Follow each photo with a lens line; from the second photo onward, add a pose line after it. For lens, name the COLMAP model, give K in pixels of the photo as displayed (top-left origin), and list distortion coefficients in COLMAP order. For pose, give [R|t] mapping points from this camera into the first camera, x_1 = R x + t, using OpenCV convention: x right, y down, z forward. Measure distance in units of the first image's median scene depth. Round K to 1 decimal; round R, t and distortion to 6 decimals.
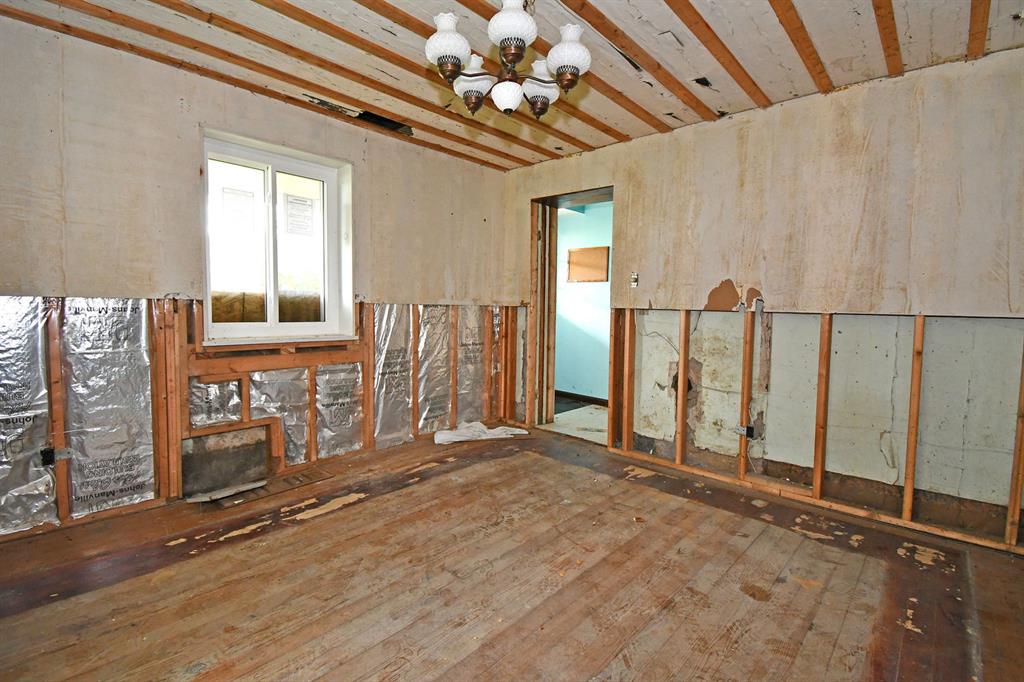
lens RADIAL K [[464.8, 0, 506.3], [0, 464.8, 337.3], [0, 0, 1]] dist [-0.001871, -0.004999]
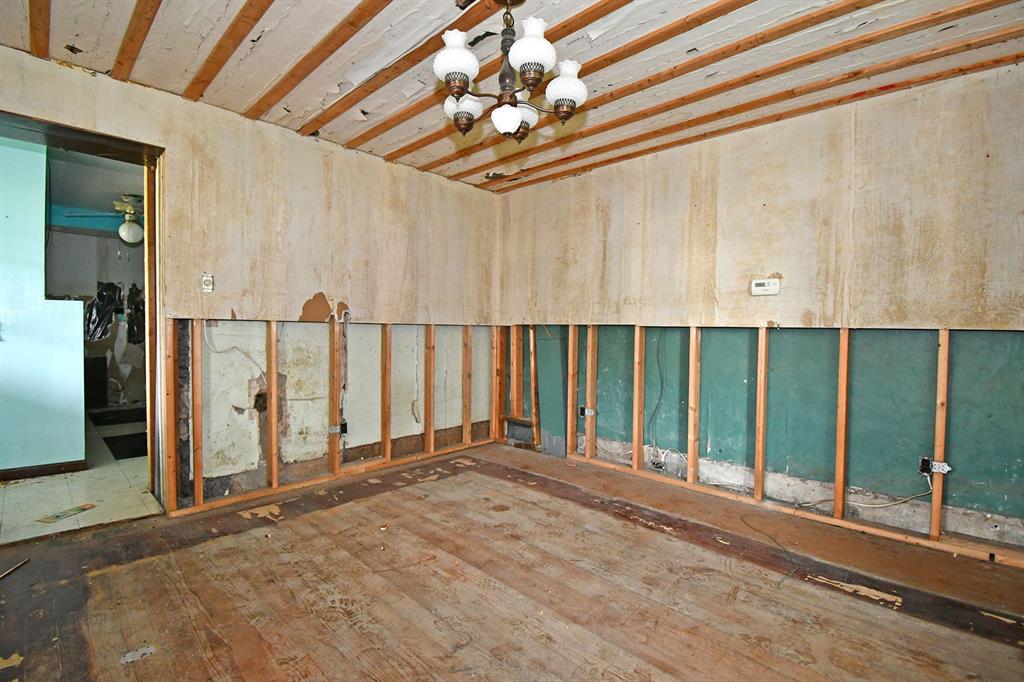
lens RADIAL K [[464.8, 0, 507.2], [0, 464.8, 337.6], [0, 0, 1]] dist [-0.001871, -0.004999]
pose [[0.008575, -0.043085, 0.999035, -0.607577], [0.047464, 0.997963, 0.042631, -0.048095], [-0.998836, 0.047052, 0.010602, 0.586734]]
